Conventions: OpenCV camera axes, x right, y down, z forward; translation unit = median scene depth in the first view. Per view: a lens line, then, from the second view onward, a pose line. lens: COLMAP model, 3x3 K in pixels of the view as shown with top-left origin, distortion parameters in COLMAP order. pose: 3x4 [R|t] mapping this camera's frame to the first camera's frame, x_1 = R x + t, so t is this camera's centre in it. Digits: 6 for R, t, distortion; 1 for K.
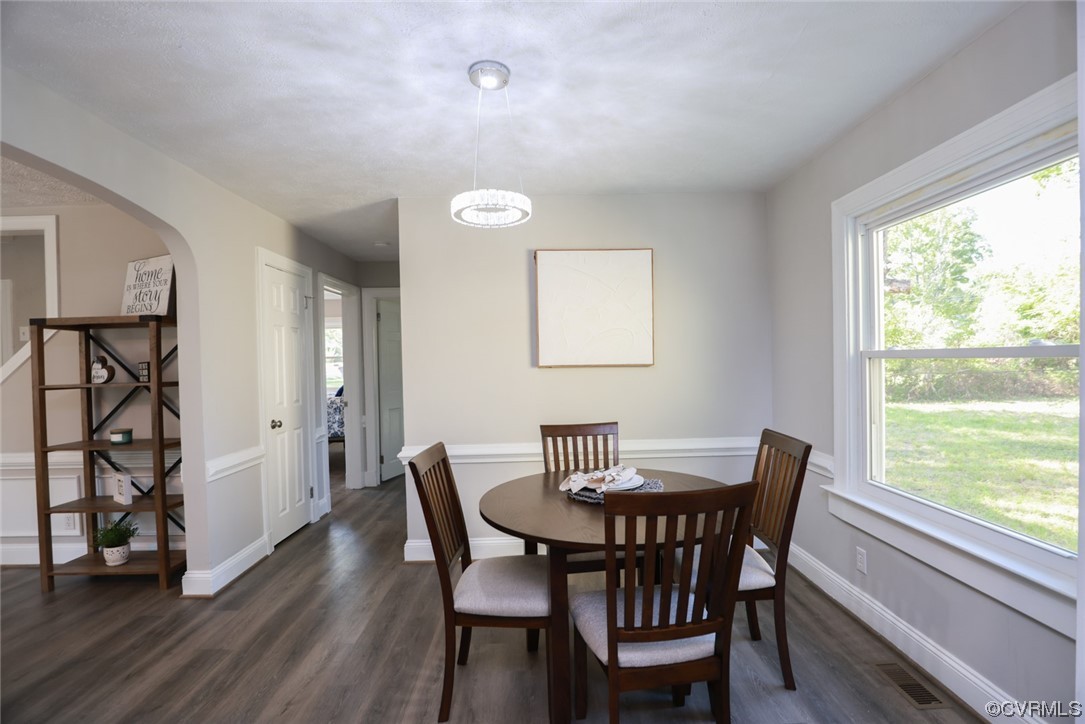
lens RADIAL K [[498.9, 0, 544.1], [0, 498.9, 364.1], [0, 0, 1]] dist [-0.027627, 0.000658]
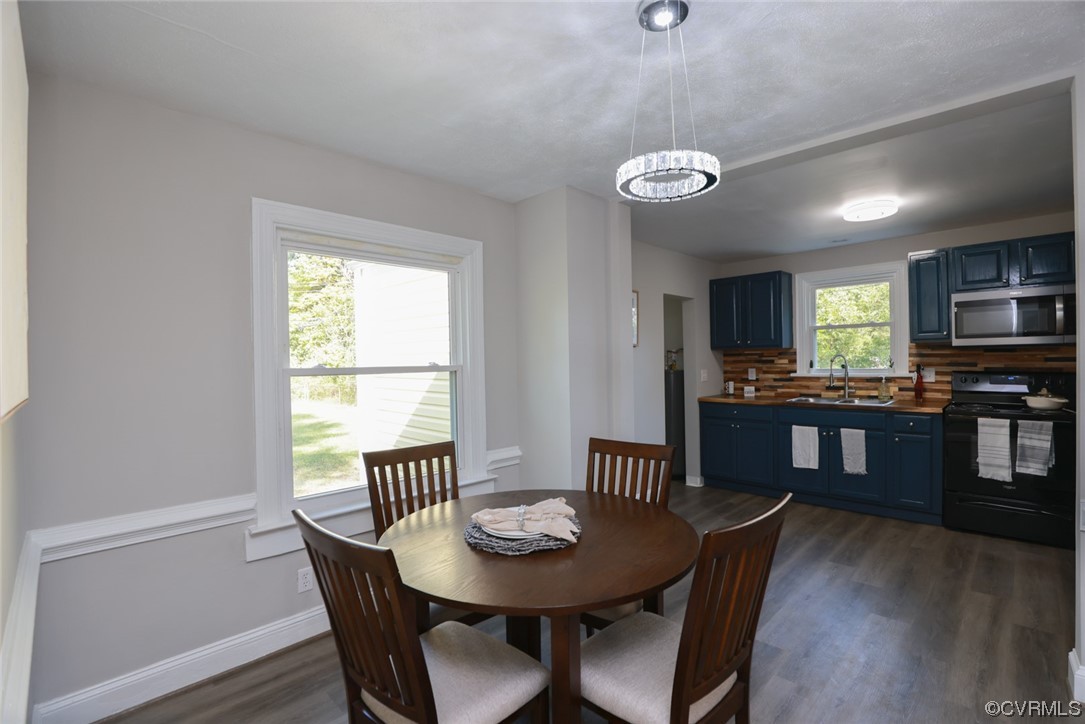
lens RADIAL K [[498.9, 0, 544.1], [0, 498.9, 364.1], [0, 0, 1]] dist [-0.027627, 0.000658]
pose [[-0.701935, 0.032189, 0.711514, -0.324933], [0.040172, 0.999177, -0.005572, -0.009631], [-0.711108, 0.024672, -0.702650, 1.062884]]
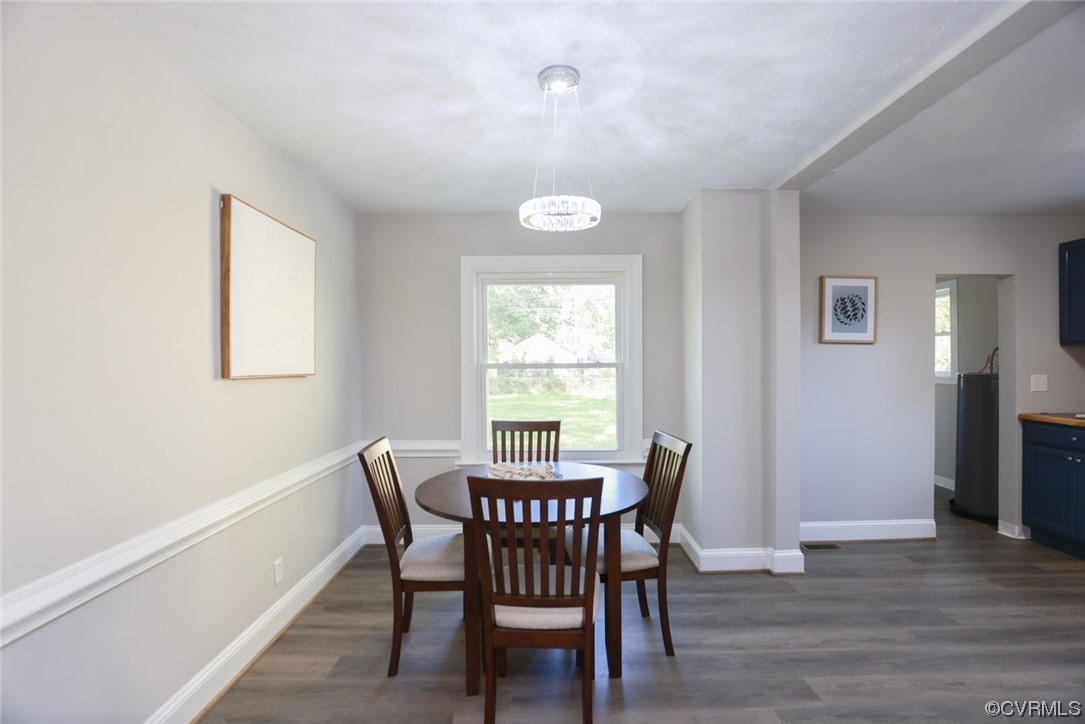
lens RADIAL K [[498.9, 0, 544.1], [0, 498.9, 364.1], [0, 0, 1]] dist [-0.027627, 0.000658]
pose [[0.019263, 0.023709, 0.999533, -0.682264], [0.013092, 0.999627, -0.023963, 0.009035], [-0.999729, 0.013548, 0.018946, 0.632748]]
